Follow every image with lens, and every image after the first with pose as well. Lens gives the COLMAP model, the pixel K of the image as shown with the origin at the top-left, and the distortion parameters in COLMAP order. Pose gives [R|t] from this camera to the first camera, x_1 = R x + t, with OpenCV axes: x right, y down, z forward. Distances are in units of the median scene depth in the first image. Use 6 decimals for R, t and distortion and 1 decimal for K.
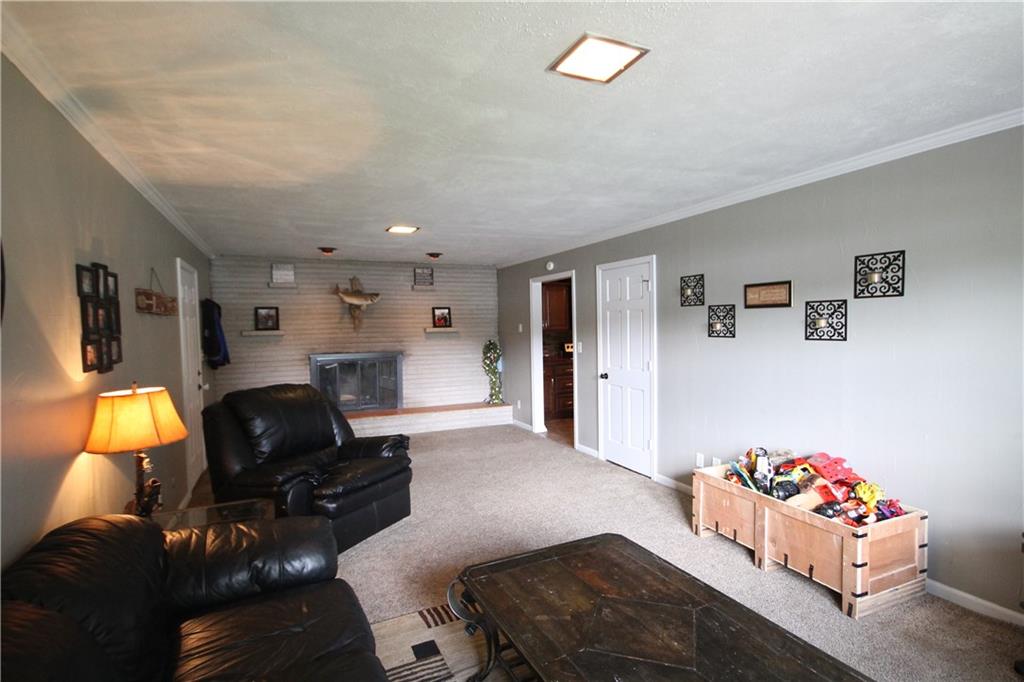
lens RADIAL K [[490.4, 0, 514.7], [0, 490.4, 344.3], [0, 0, 1]] dist [0.001787, -0.004013]
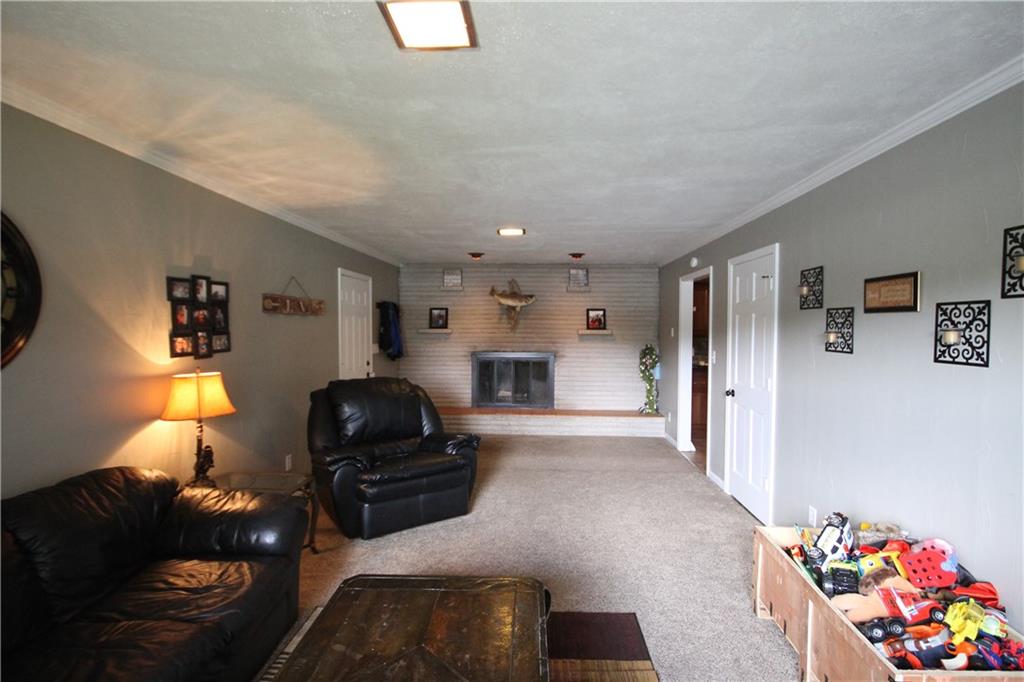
lens RADIAL K [[490.4, 0, 525.0], [0, 490.4, 344.4], [0, 0, 1]] dist [0.001787, -0.004013]
pose [[0.891794, 0.036412, -0.450974, 0.337717], [-0.037061, 0.999286, 0.007396, -0.014394], [0.450921, 0.010118, 0.892507, 0.145365]]
